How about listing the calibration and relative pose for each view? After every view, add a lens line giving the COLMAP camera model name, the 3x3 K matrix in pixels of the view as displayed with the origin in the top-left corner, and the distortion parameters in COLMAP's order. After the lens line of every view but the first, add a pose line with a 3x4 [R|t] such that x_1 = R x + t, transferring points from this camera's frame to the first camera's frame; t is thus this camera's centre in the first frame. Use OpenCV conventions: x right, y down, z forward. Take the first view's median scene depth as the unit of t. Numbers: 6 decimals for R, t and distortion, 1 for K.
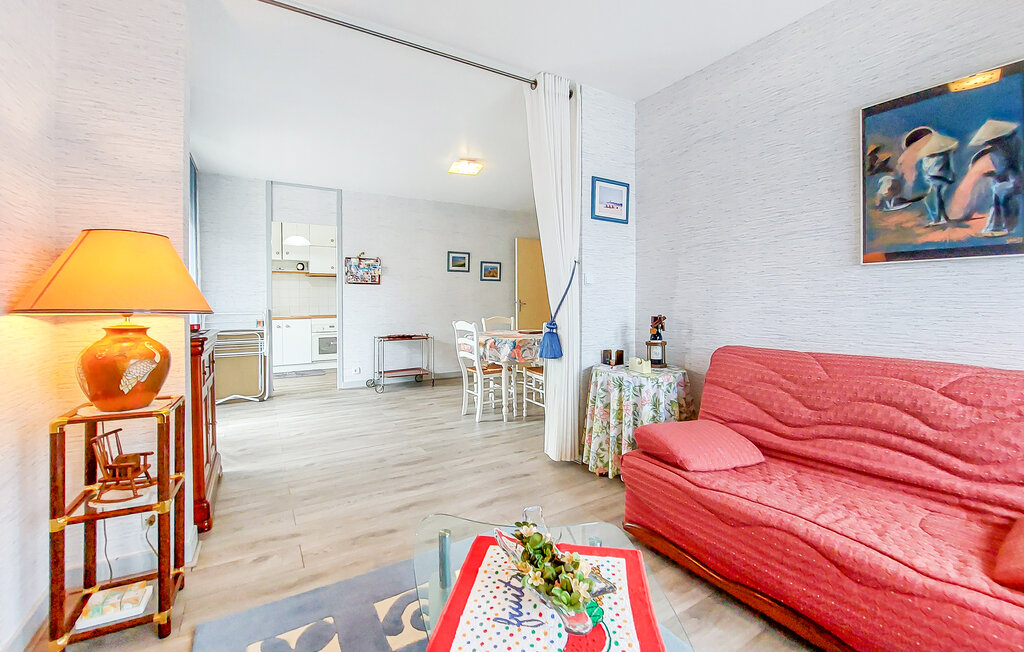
lens RADIAL K [[439.5, 0, 543.2], [0, 439.5, 296.2], [0, 0, 1]] dist [-0.020014, -0.000465]
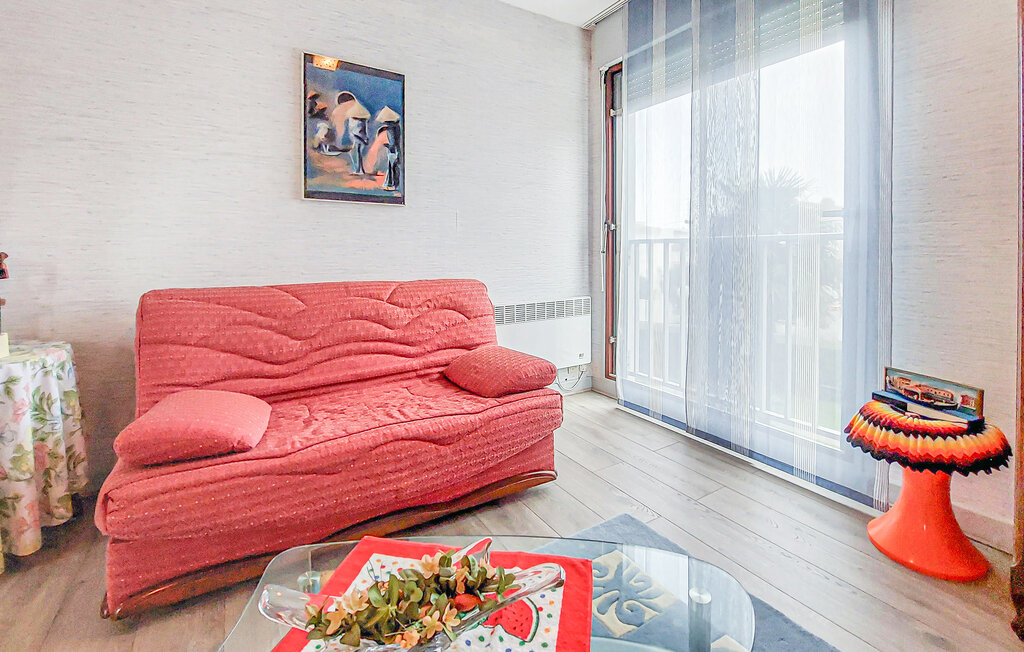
lens RADIAL K [[439.5, 0, 515.7], [0, 439.5, 262.1], [0, 0, 1]] dist [-0.020014, -0.000465]
pose [[0.015882, -0.020142, 0.999671, -0.375176], [-0.011286, 0.999730, 0.020322, 0.060491], [-0.999810, -0.011605, 0.015650, 0.522984]]
